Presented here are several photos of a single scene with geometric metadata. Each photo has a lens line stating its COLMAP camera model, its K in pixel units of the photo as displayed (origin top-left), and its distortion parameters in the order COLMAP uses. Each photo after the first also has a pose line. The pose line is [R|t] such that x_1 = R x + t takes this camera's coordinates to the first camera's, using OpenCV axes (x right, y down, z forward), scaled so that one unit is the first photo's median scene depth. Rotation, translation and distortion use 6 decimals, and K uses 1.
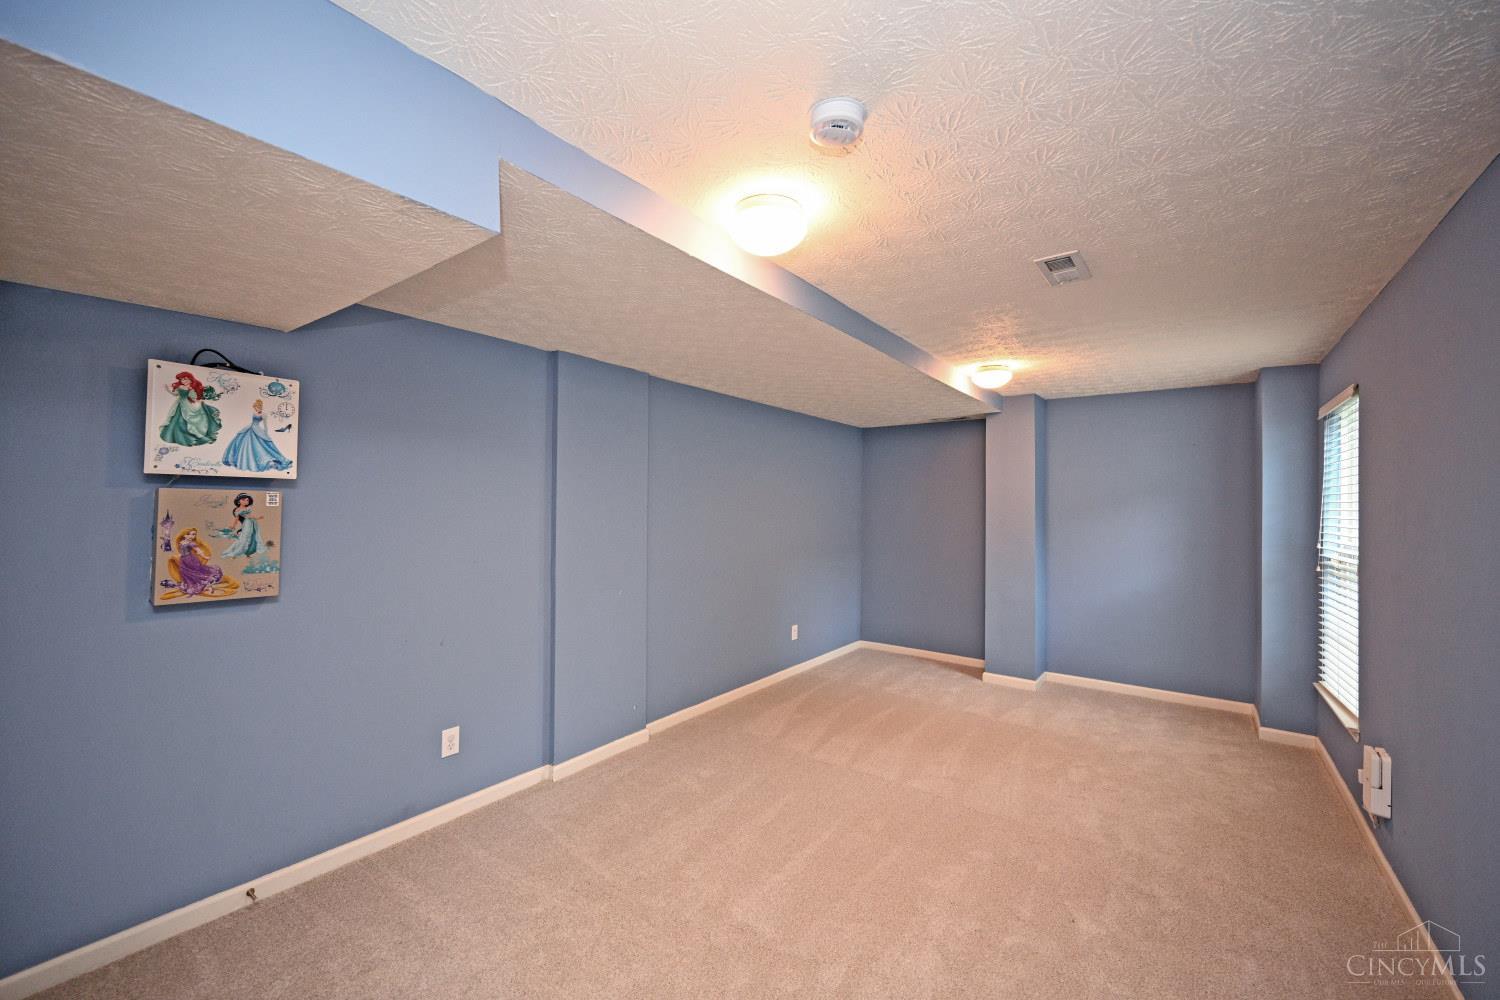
lens RADIAL K [[590.4, 0, 754.0], [0, 590.4, 504.1], [0, 0, 1]] dist [-0.000769, 0.000123]
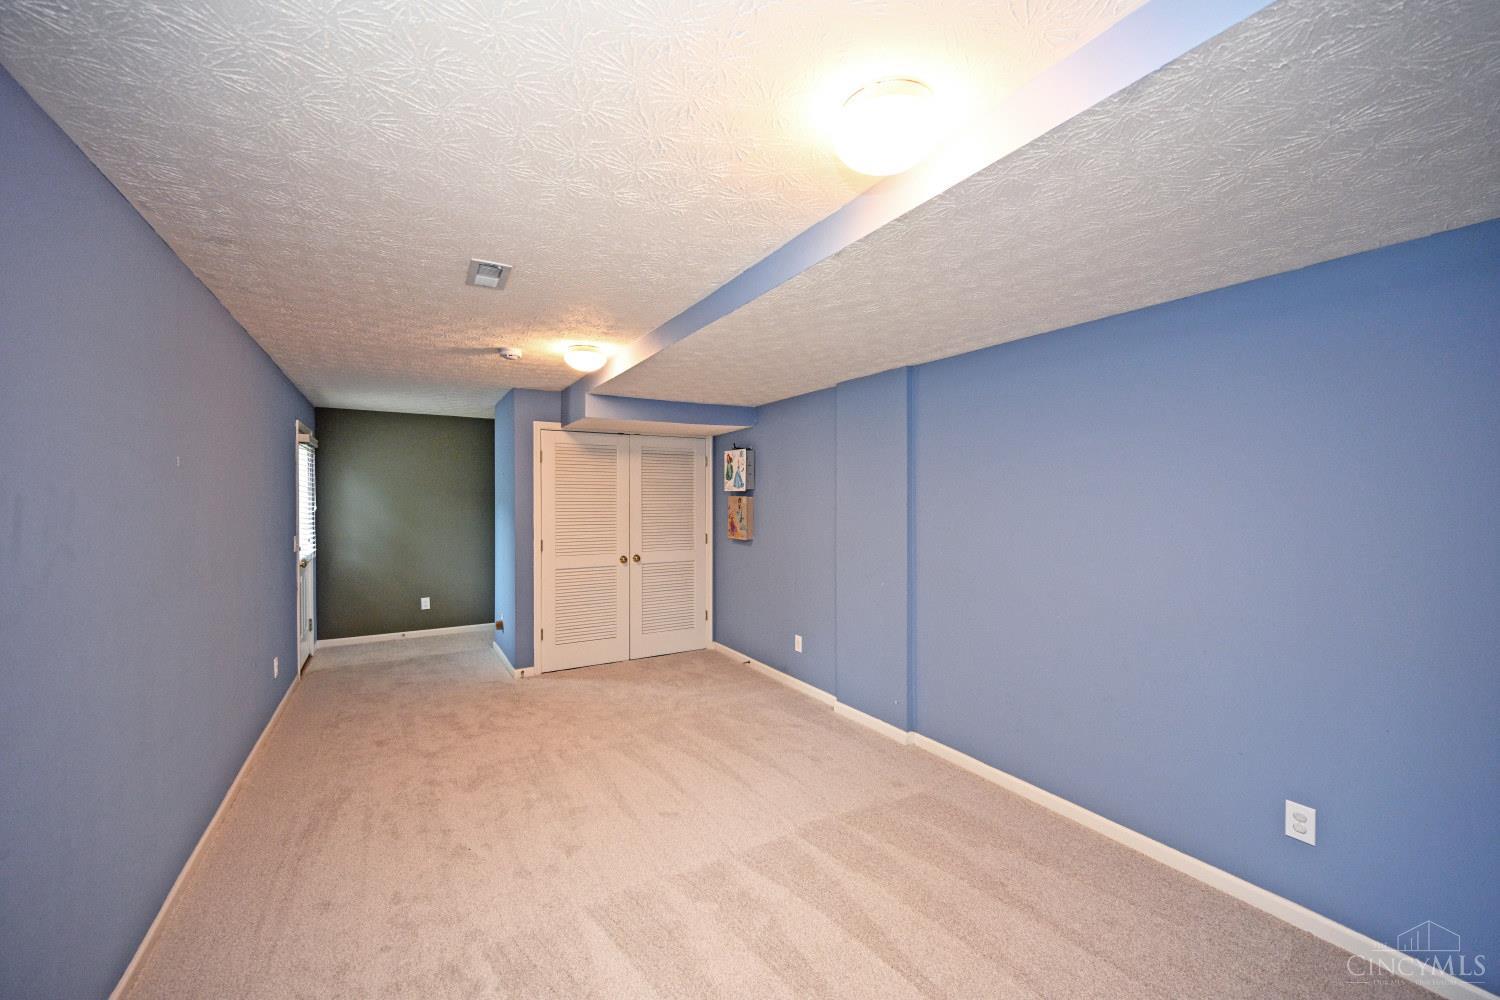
lens RADIAL K [[590.4, 0, 754.0], [0, 590.4, 504.1], [0, 0, 1]] dist [-0.000769, 0.000123]
pose [[-0.380758, -0.011292, -0.924606, 1.418574], [-0.010635, 0.999913, -0.007832, 0.029132], [0.924613, 0.006851, -0.380845, 1.992041]]
